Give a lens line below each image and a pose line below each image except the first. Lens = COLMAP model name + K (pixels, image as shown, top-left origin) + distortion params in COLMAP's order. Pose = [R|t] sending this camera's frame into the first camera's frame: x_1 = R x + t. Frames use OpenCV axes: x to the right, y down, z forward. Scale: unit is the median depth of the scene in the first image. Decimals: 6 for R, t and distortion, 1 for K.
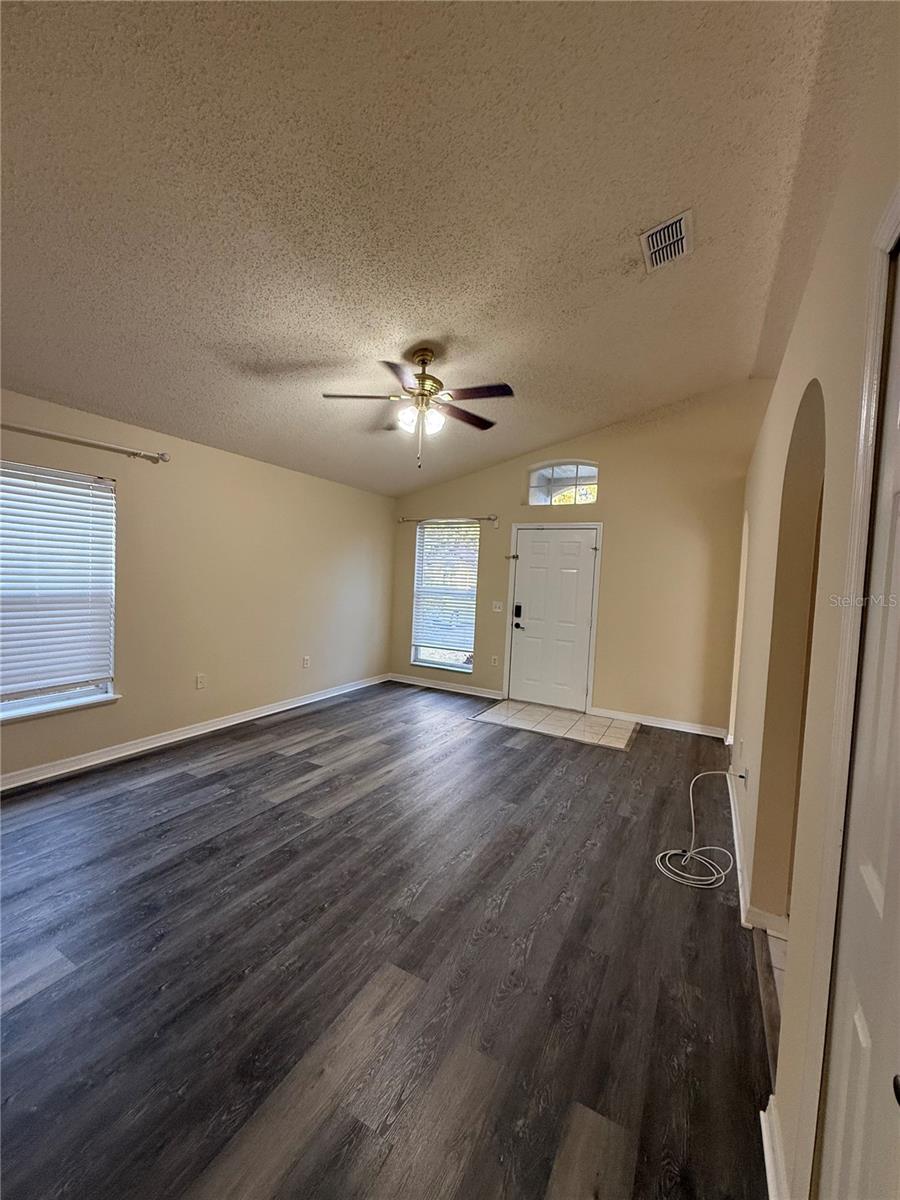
lens RADIAL K [[477.0, 0, 451.7], [0, 477.0, 598.3], [0, 0, 1]] dist [-0.000857, 0.000252]
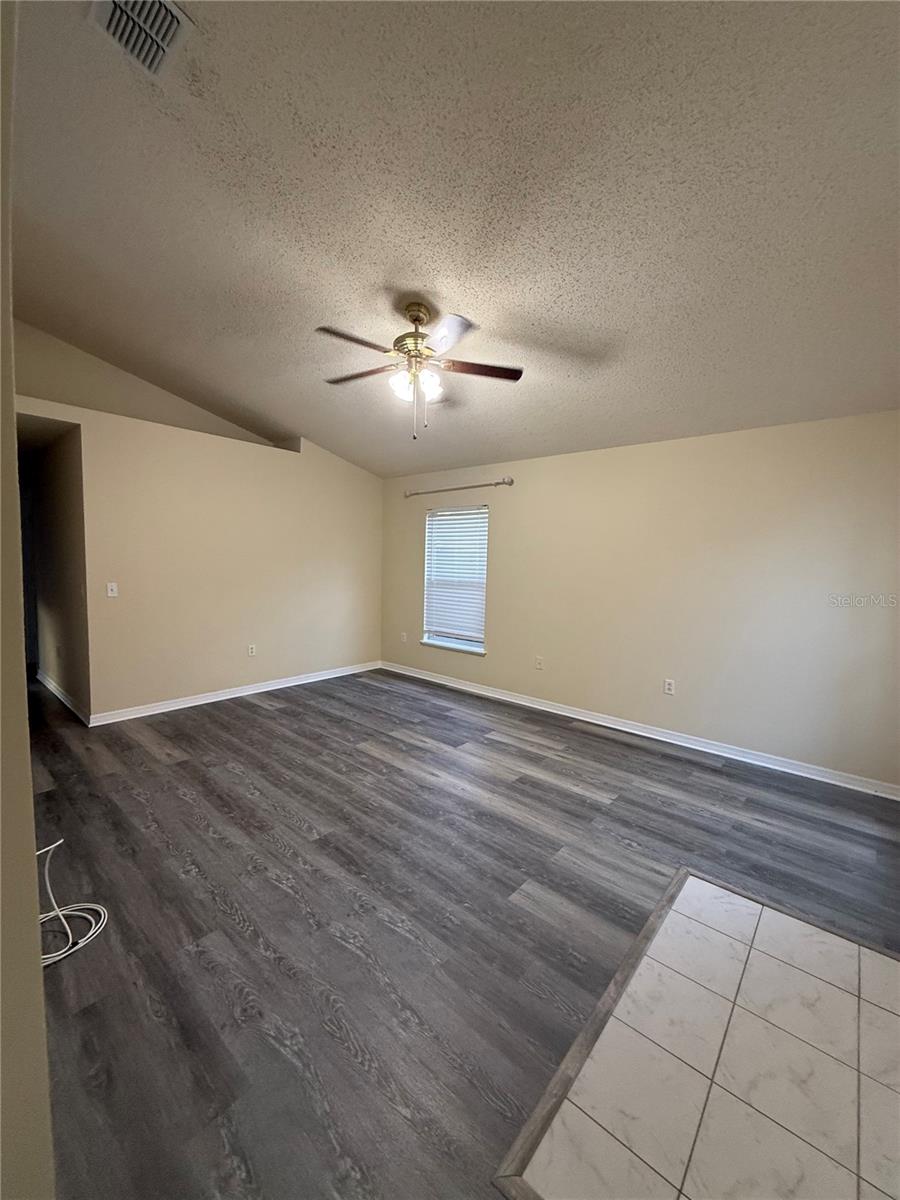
lens RADIAL K [[477.0, 0, 451.2], [0, 477.0, 599.8], [0, 0, 1]] dist [-0.000857, 0.000252]
pose [[-0.215117, 0.032649, -0.976042, 0.798061], [-0.082053, 0.995303, 0.051377, -0.024498], [0.973135, 0.091139, -0.211428, 1.272202]]
